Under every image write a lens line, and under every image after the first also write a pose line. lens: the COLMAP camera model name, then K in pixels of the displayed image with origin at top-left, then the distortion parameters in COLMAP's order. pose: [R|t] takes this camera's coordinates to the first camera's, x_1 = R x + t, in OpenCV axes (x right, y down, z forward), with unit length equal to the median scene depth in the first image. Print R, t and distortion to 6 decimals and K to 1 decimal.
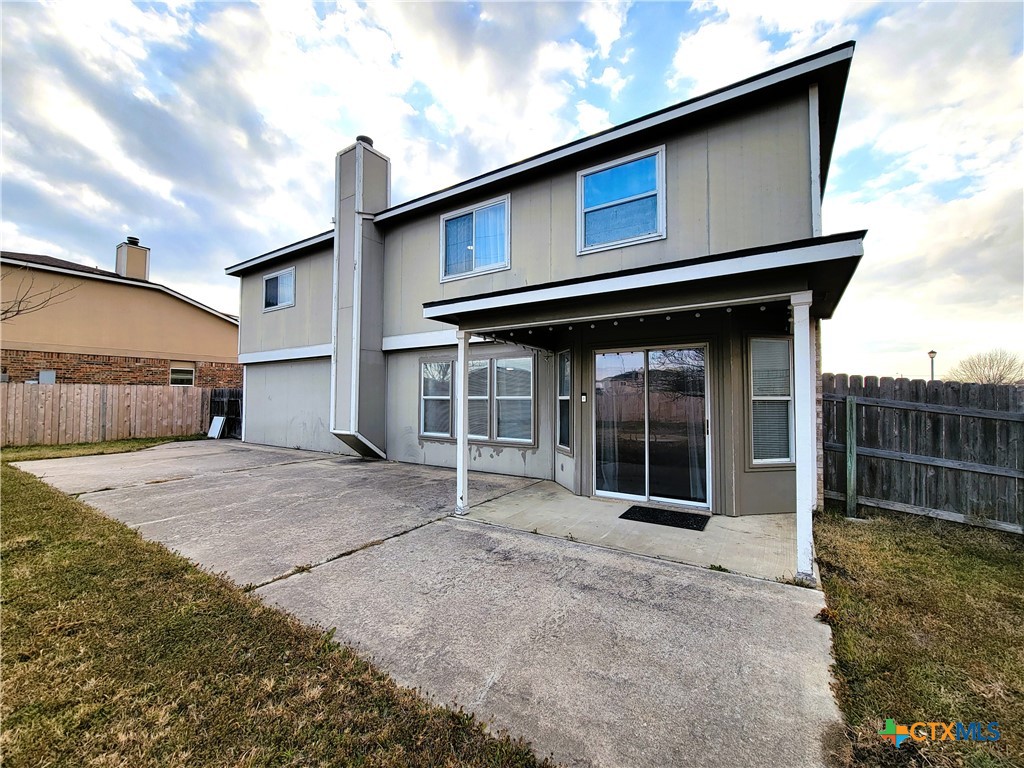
lens RADIAL K [[417.5, 0, 511.3], [0, 417.5, 381.5], [0, 0, 1]] dist [-0.003761, 0.001508]
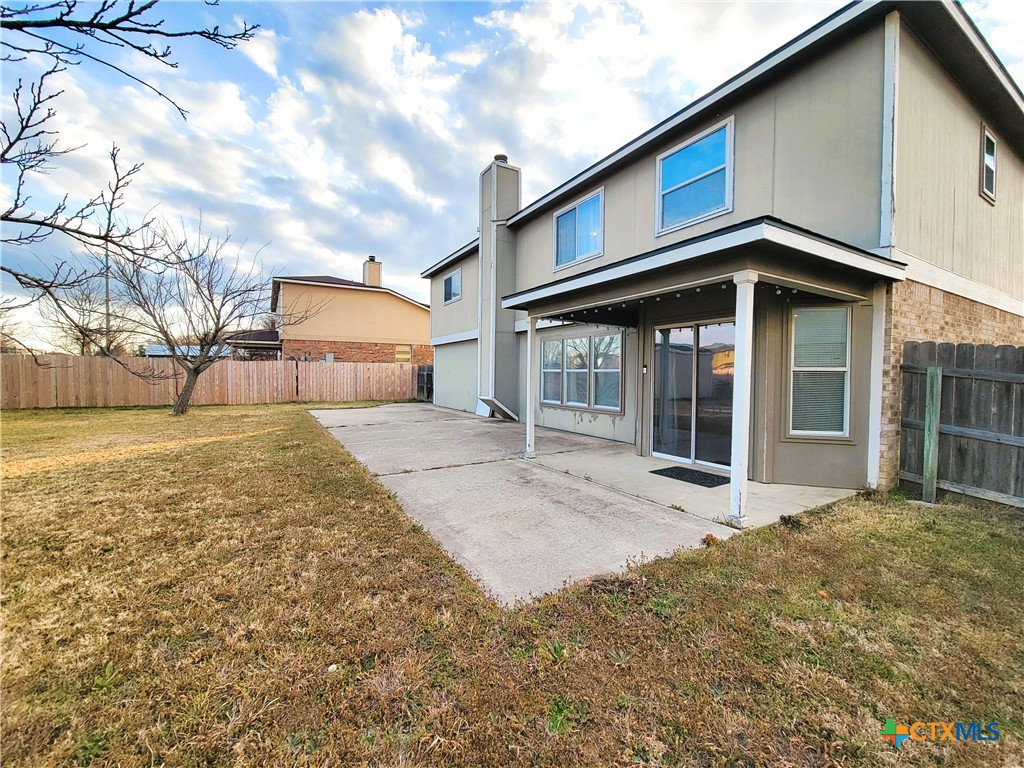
lens RADIAL K [[417.5, 0, 510.4], [0, 417.5, 380.8], [0, 0, 1]] dist [-0.003761, 0.001508]
pose [[0.896613, 0.012561, -0.442637, 0.301216], [0.011150, 0.998640, 0.050924, 0.007015], [0.442675, -0.050595, 0.895254, -0.139705]]
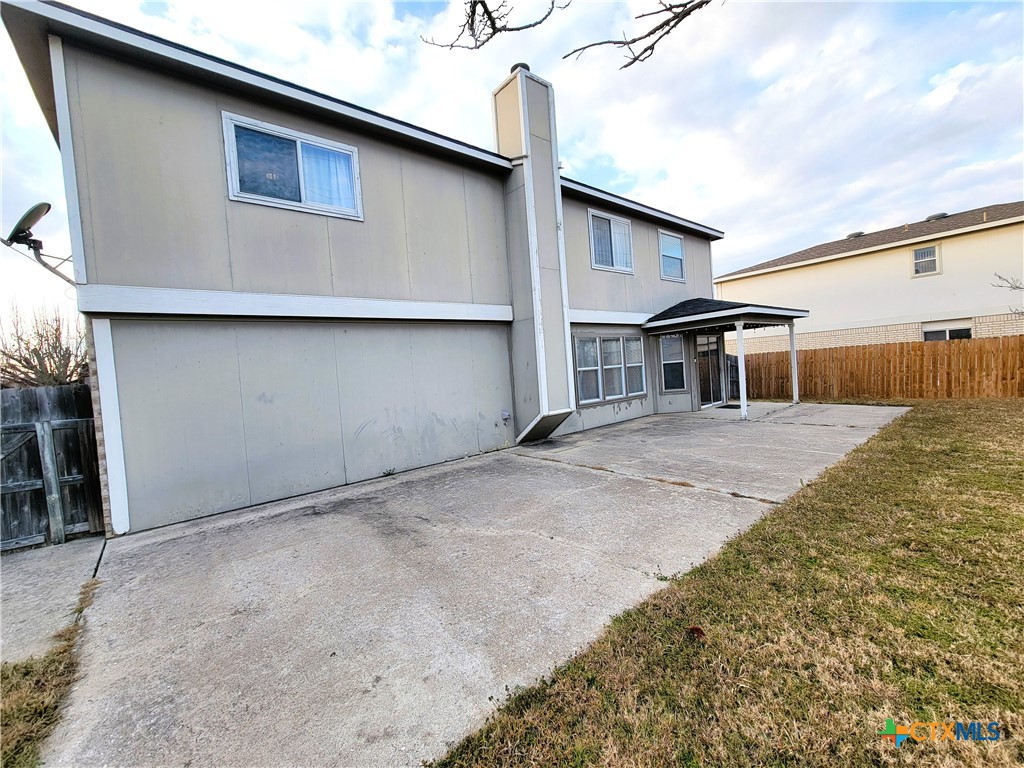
lens RADIAL K [[417.5, 0, 511.1], [0, 417.5, 389.7], [0, 0, 1]] dist [-0.003761, 0.001508]
pose [[0.284069, -0.068980, 0.956319, -1.686106], [0.034720, 0.997495, 0.061636, 0.021076], [-0.958175, 0.015694, 0.285752, 1.107008]]
